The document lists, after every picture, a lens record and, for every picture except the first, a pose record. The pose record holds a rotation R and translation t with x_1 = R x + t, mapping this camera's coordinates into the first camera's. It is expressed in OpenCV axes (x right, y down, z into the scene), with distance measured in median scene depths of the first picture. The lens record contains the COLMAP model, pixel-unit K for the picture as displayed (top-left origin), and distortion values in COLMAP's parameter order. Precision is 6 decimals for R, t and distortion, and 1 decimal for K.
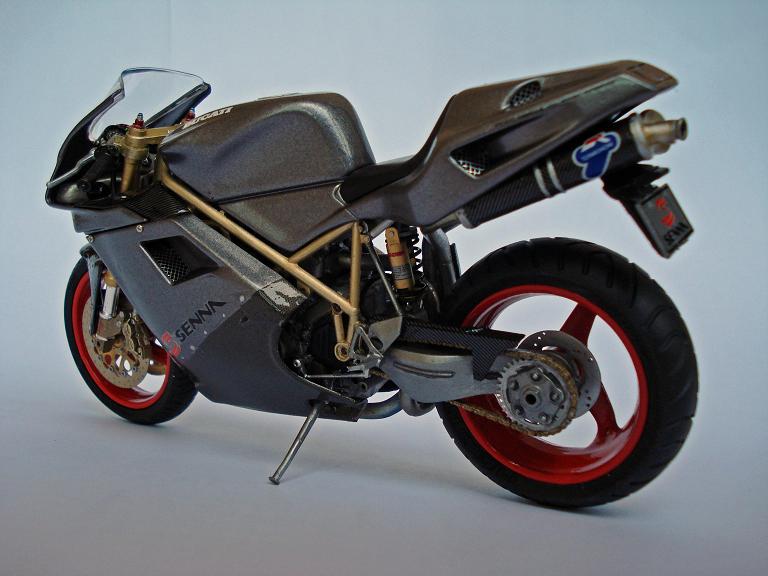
lens RADIAL K [[855.2, 0, 383.8], [0, 855.2, 289.2], [0, 0, 1]] dist [-0.071939, -0.018561]
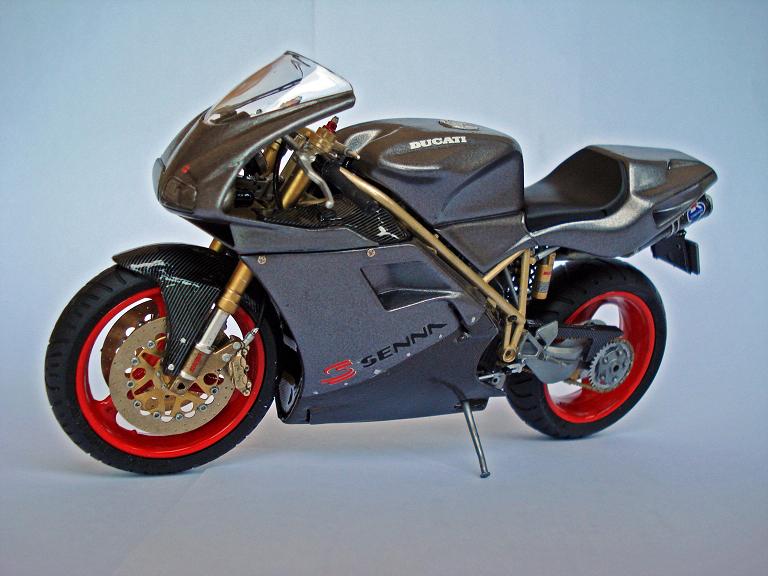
lens RADIAL K [[855.2, 0, 383.8], [0, 855.2, 289.2], [0, 0, 1]] dist [-0.071939, -0.018561]
pose [[0.482391, -0.085390, 0.871784, -1.173638], [-0.026732, 0.993339, 0.112087, -0.147181], [-0.875548, -0.077374, 0.476895, 0.594034]]
